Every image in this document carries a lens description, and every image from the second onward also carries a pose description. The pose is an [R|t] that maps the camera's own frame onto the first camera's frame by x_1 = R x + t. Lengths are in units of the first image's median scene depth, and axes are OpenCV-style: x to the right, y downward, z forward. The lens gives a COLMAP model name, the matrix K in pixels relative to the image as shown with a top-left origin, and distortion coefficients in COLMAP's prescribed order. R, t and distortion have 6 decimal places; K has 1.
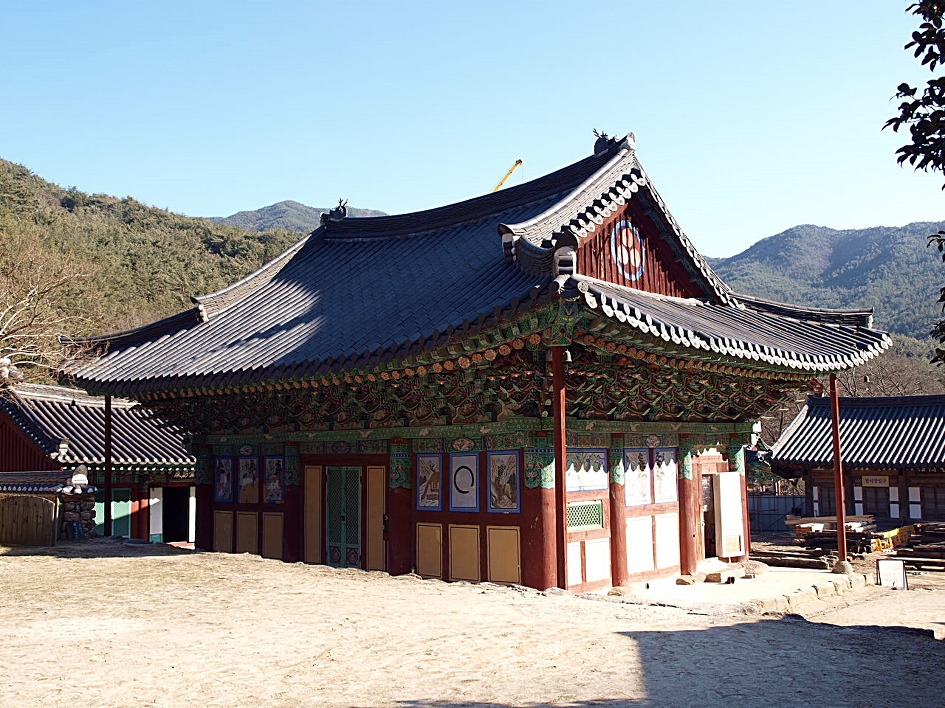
lens RADIAL K [[1015.9, 0, 472.5], [0, 1015.9, 354.0], [0, 0, 1]] dist [-0.026629, -0.004973]
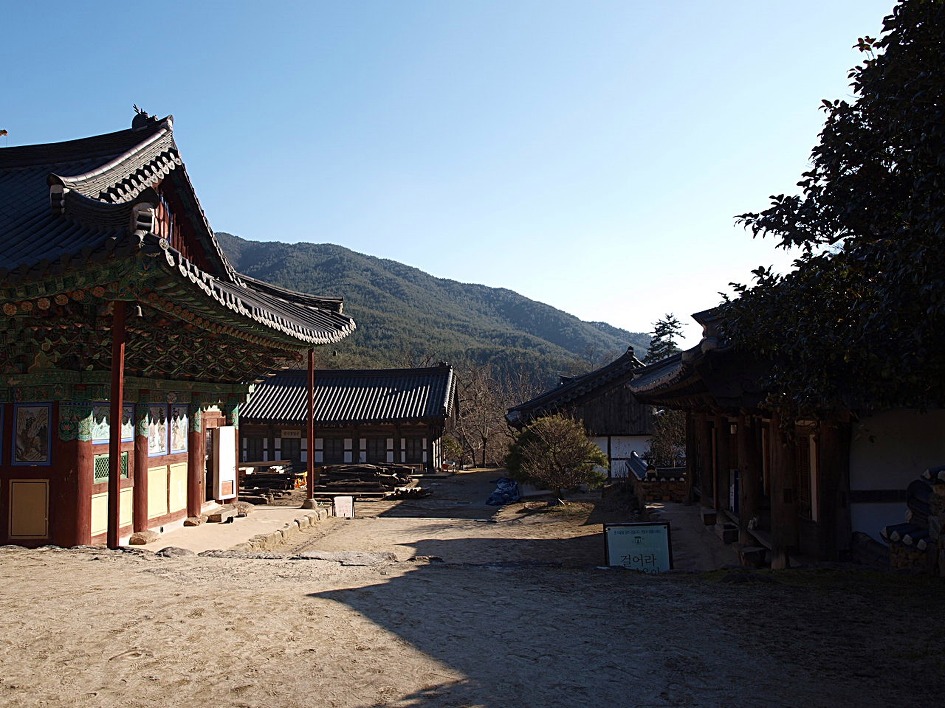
lens RADIAL K [[800.7, 0, 459.6], [0, 800.7, 346.4], [0, 0, 1]] dist [-0.071877, 0.069010]
pose [[0.811855, 0.062287, 0.580527, -0.070153], [-0.071780, 0.997398, -0.006631, 0.013357], [-0.579430, -0.036287, 0.814214, 0.117054]]
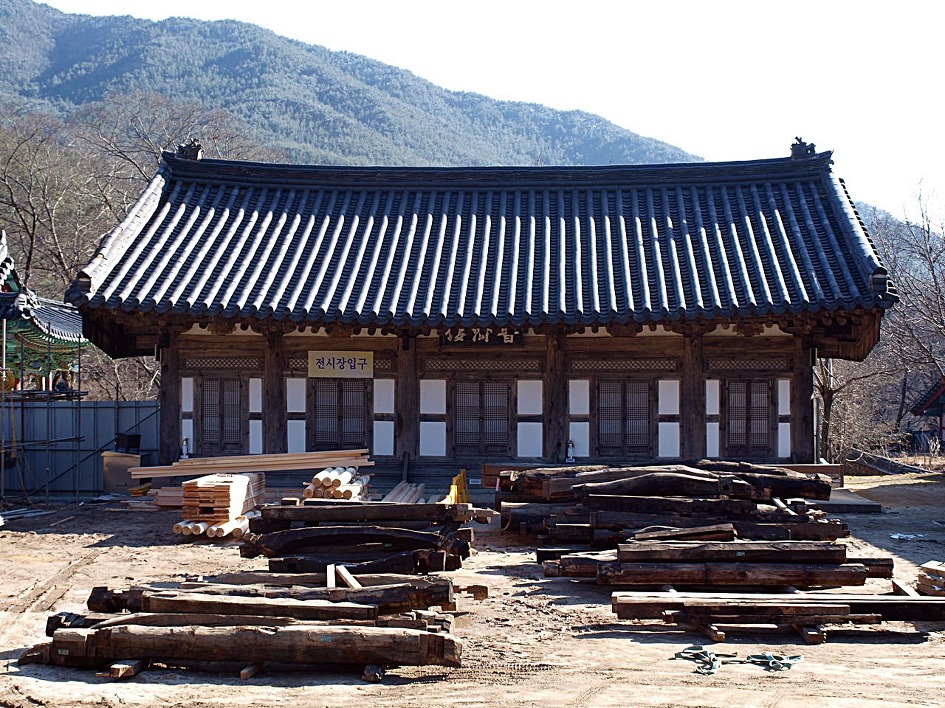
lens RADIAL K [[1538.4, 0, 472.5], [0, 1538.4, 354.0], [0, 0, 1]] dist [-0.039589, -0.025590]
pose [[0.812249, 0.020403, 0.582954, 0.229380], [-0.076136, 0.994547, 0.071273, 0.192544], [-0.578321, -0.102276, 0.809373, 1.240809]]
